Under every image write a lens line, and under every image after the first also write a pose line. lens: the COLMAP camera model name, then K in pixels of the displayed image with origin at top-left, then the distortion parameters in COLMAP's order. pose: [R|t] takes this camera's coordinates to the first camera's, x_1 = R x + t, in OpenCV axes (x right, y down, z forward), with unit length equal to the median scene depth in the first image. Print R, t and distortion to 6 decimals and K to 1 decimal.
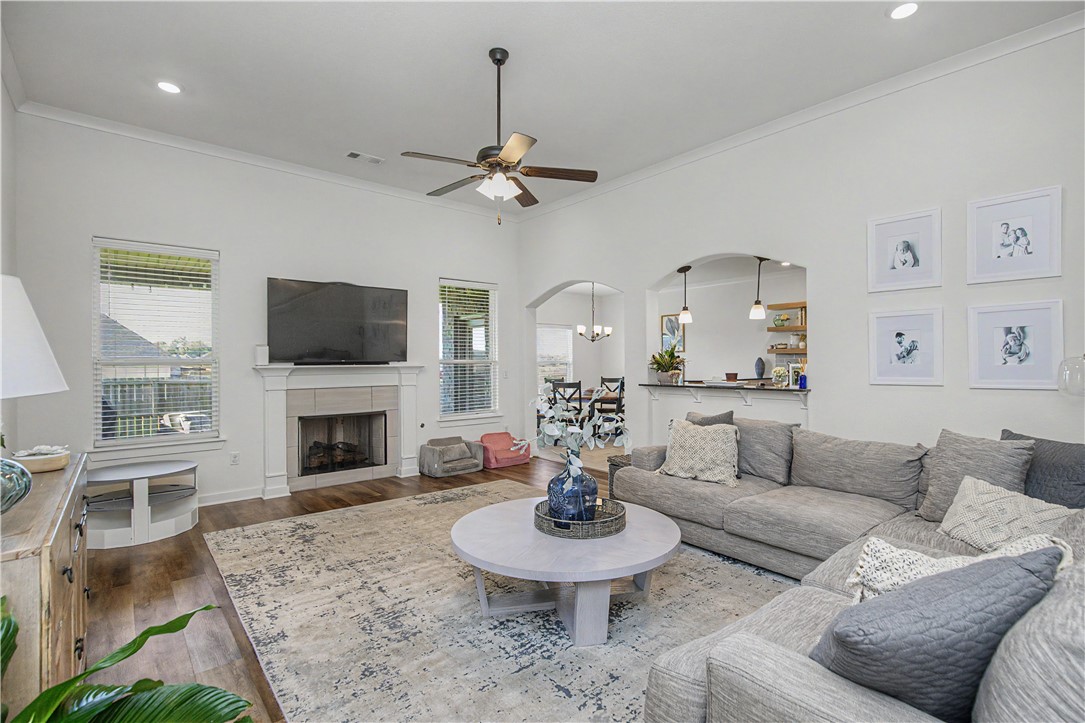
lens RADIAL K [[503.1, 0, 542.5], [0, 503.1, 361.5], [0, 0, 1]] dist [-0.000222, -0.000275]
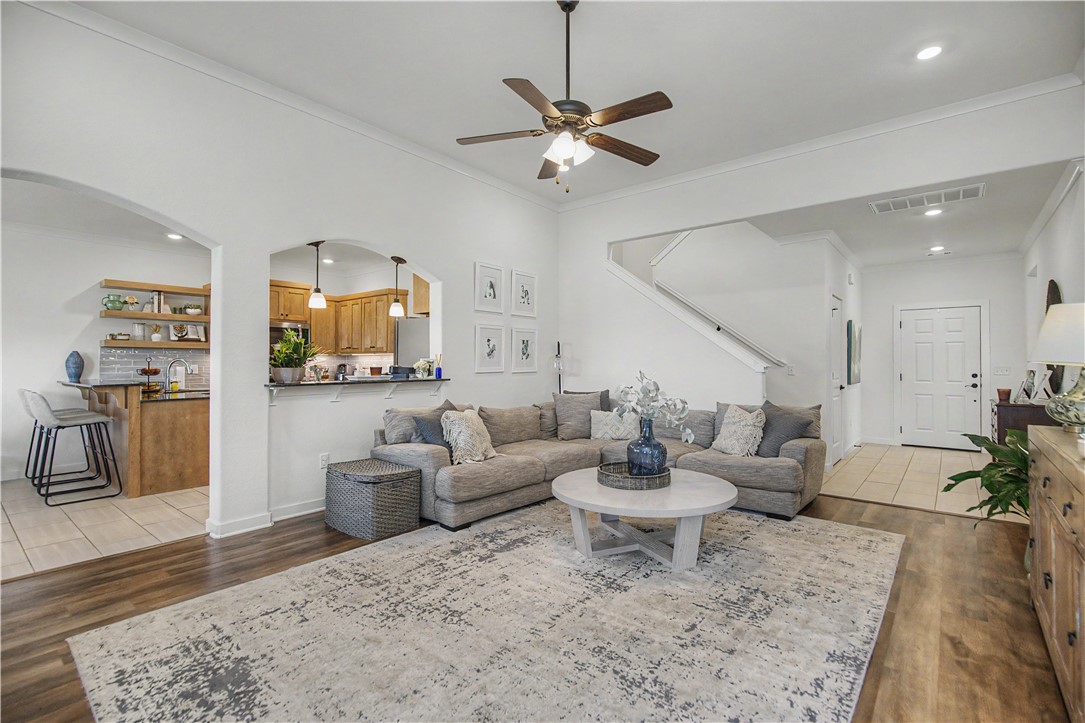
lens RADIAL K [[493.8, 0, 565.3], [0, 493.8, 357.7], [0, 0, 1]] dist [0.003806, 0.000687]
pose [[-0.199115, 0.013866, 0.979878, -0.848776], [-0.001902, 0.999893, -0.014535, 0.023227], [-0.979974, -0.004758, -0.199067, 1.081454]]
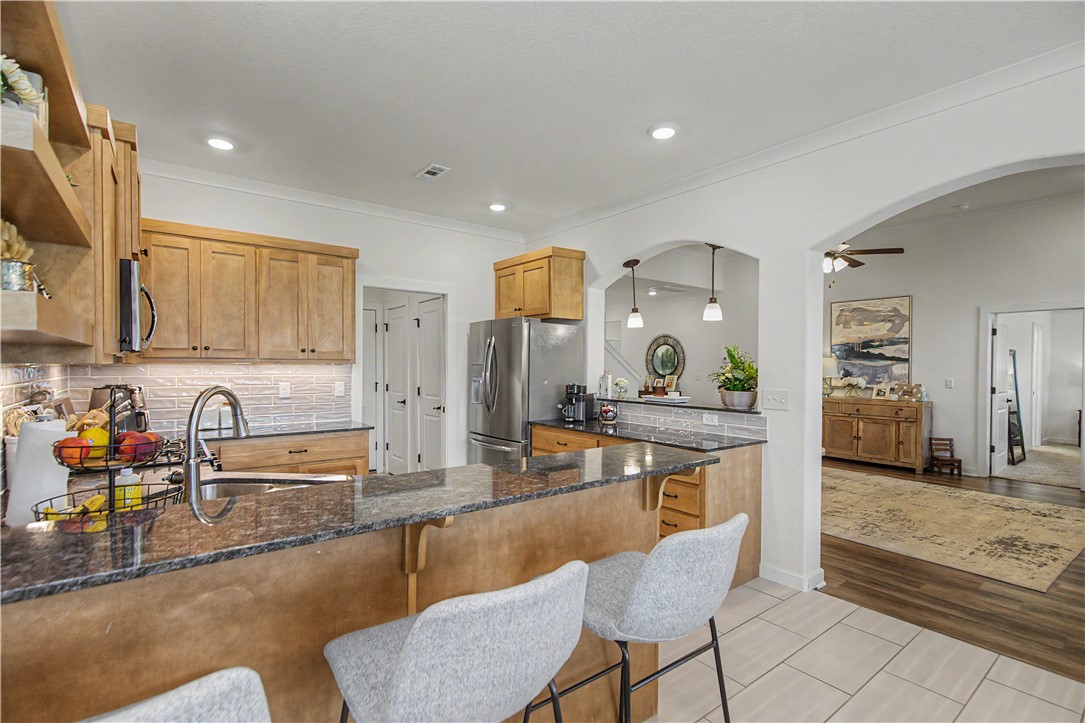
lens RADIAL K [[503.1, 0, 542.5], [0, 503.1, 361.5], [0, 0, 1]] dist [-0.000222, -0.000275]
pose [[-0.998624, -0.003470, 0.052319, 0.698502], [-0.003819, 0.999971, -0.006571, -0.017171], [-0.052295, -0.006762, -0.998609, 2.468926]]
